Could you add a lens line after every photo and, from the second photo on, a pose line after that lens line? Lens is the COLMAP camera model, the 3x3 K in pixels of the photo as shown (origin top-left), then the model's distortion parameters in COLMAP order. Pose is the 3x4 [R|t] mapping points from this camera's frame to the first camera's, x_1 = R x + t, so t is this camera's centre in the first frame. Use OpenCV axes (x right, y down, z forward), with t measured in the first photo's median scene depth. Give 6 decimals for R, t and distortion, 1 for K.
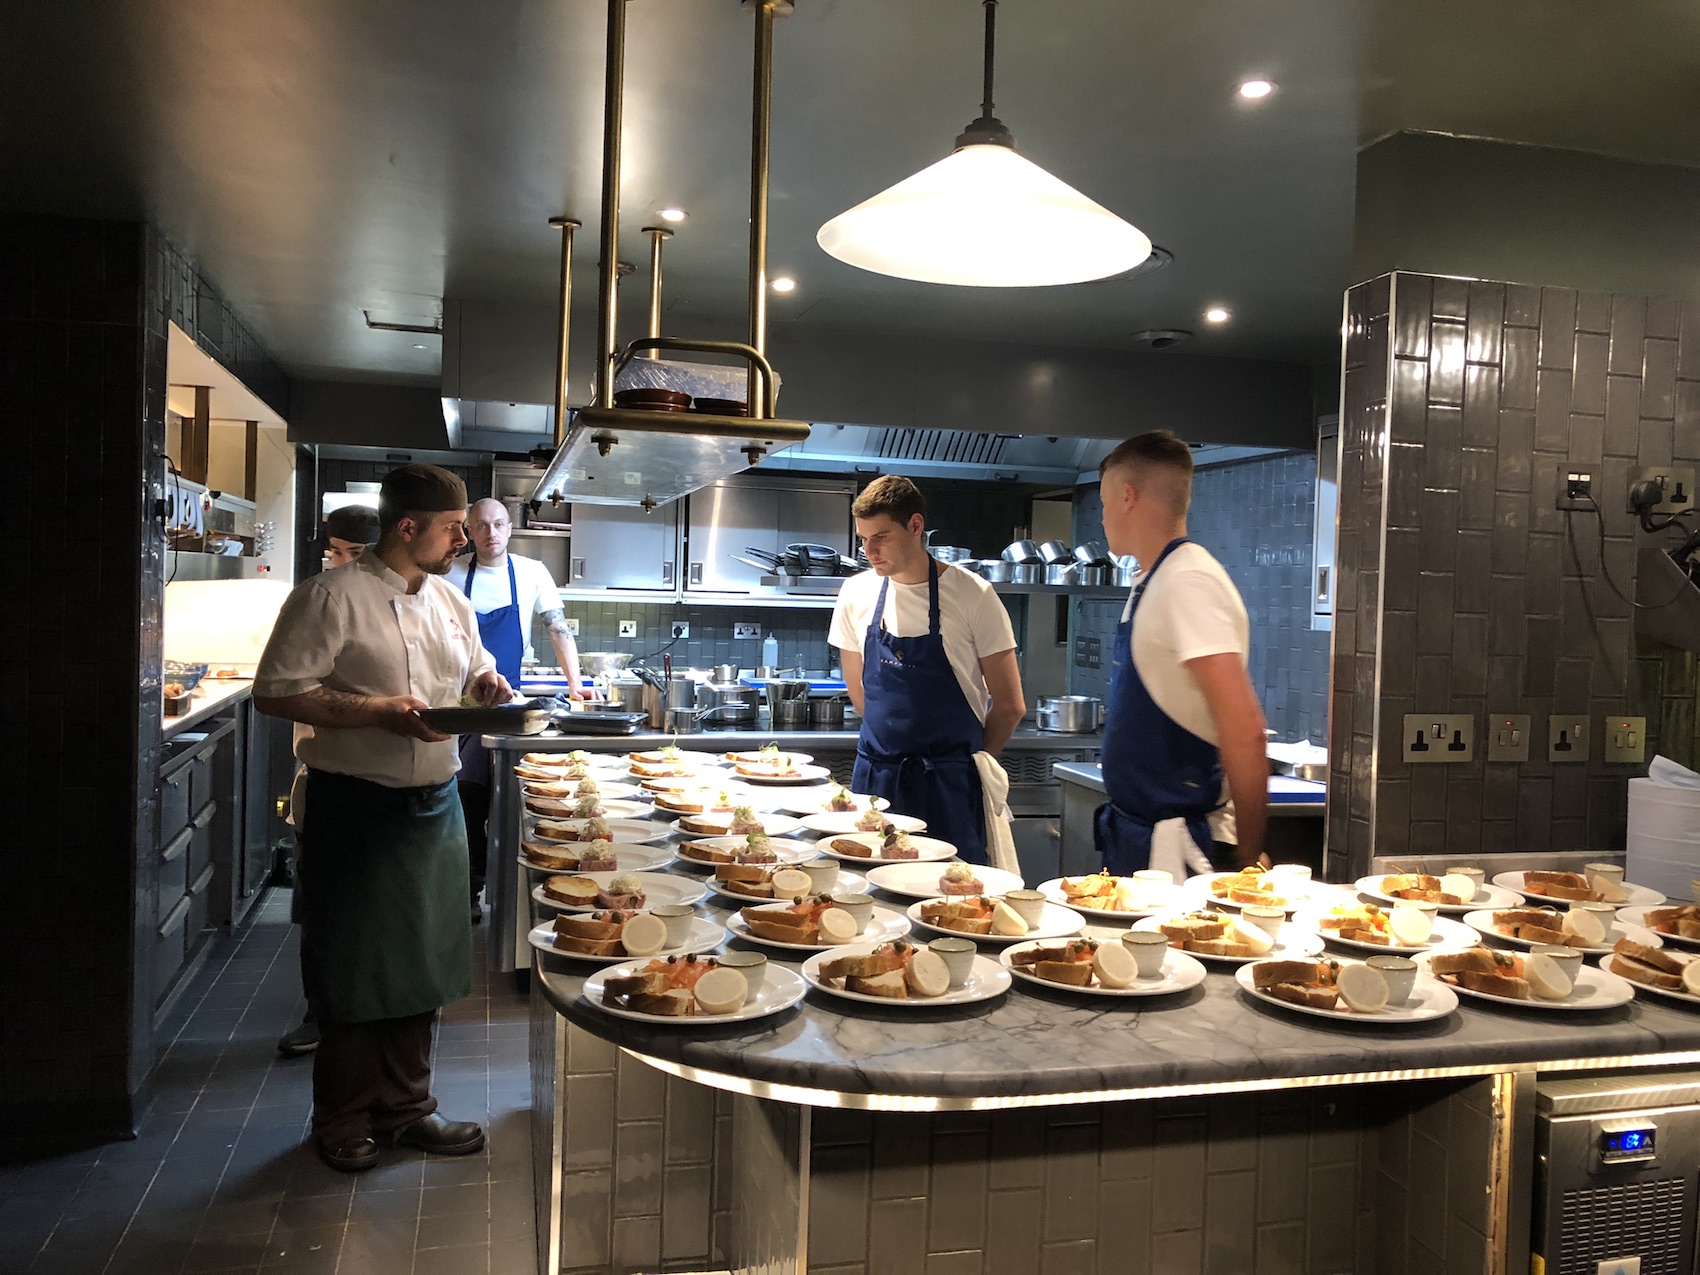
lens RADIAL K [[1438.0, 0, 863.2], [0, 1438.0, 631.1], [0, 0, 1]] dist [0.087746, -0.069521]
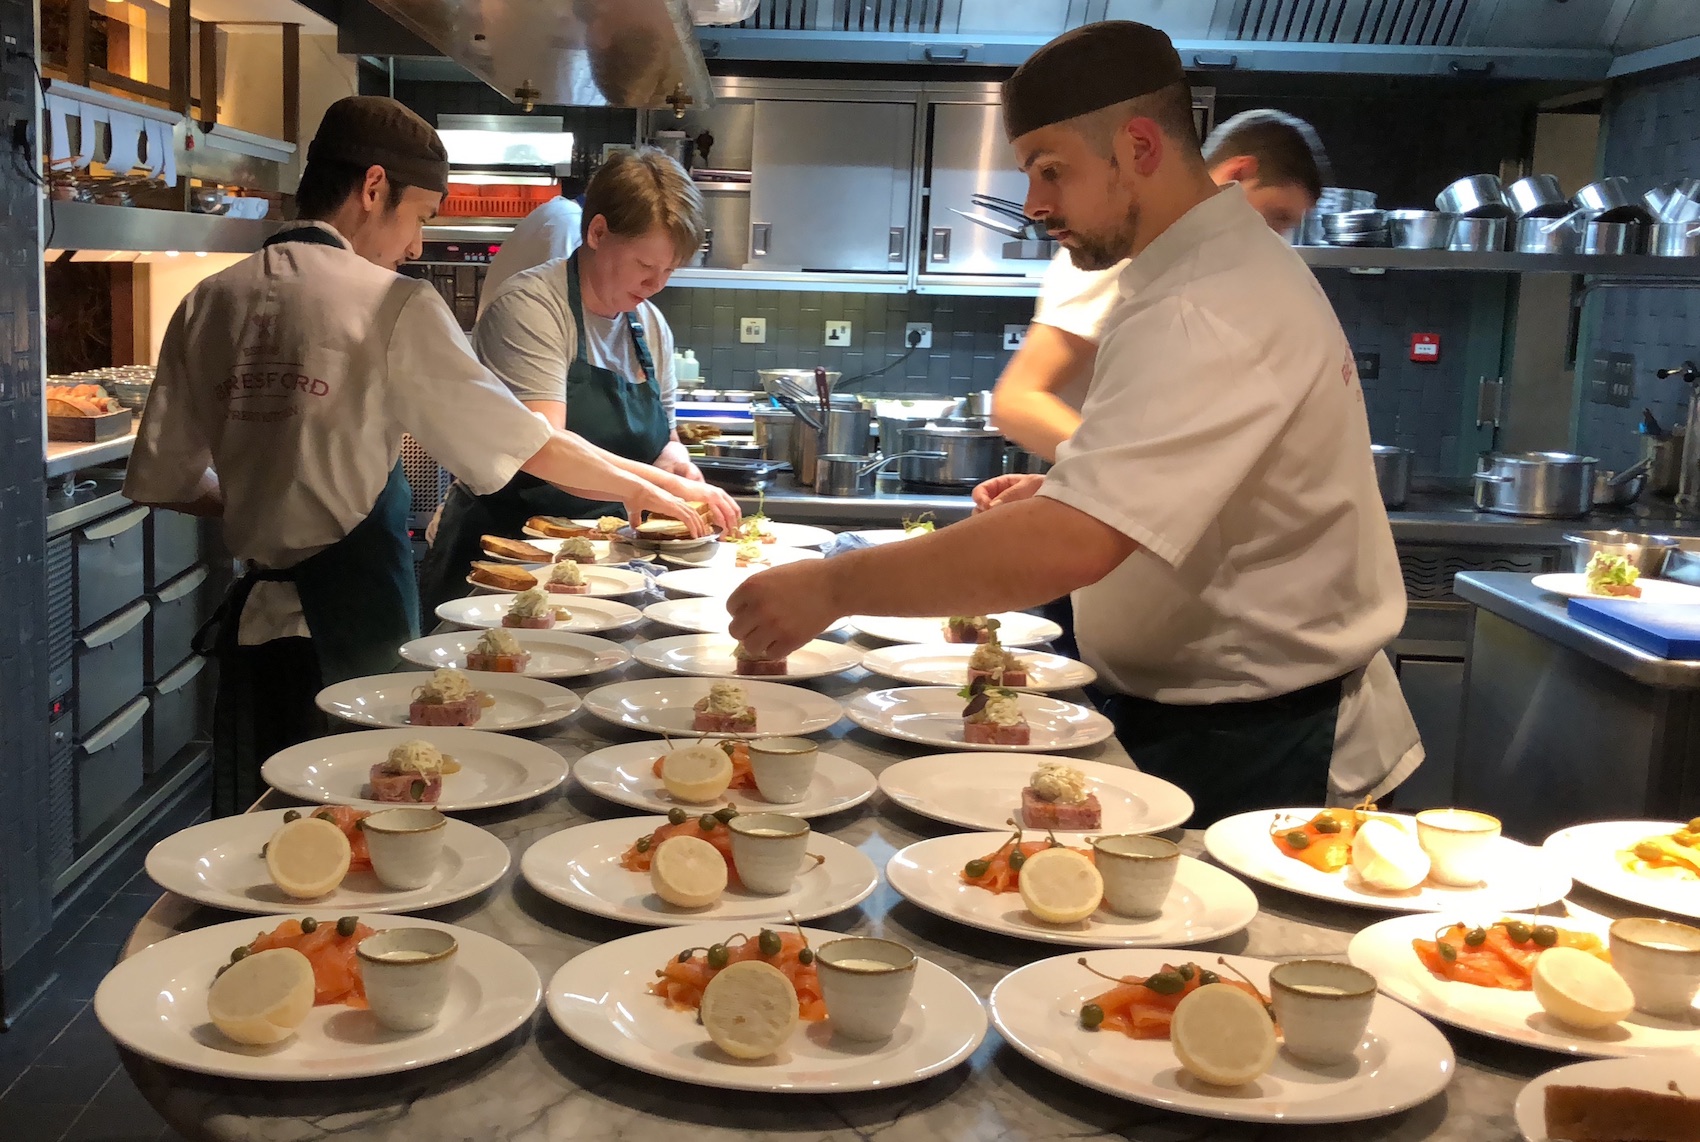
lens RADIAL K [[1826.5, 0, 850.0], [0, 1826.5, 571.0], [0, 0, 1]] dist [0.027320, -0.024308]
pose [[0.943124, 0.046650, -0.329153, 0.122718], [-0.010425, 0.993769, 0.110975, 0.014091], [0.332279, -0.101232, 0.937733, 0.227210]]
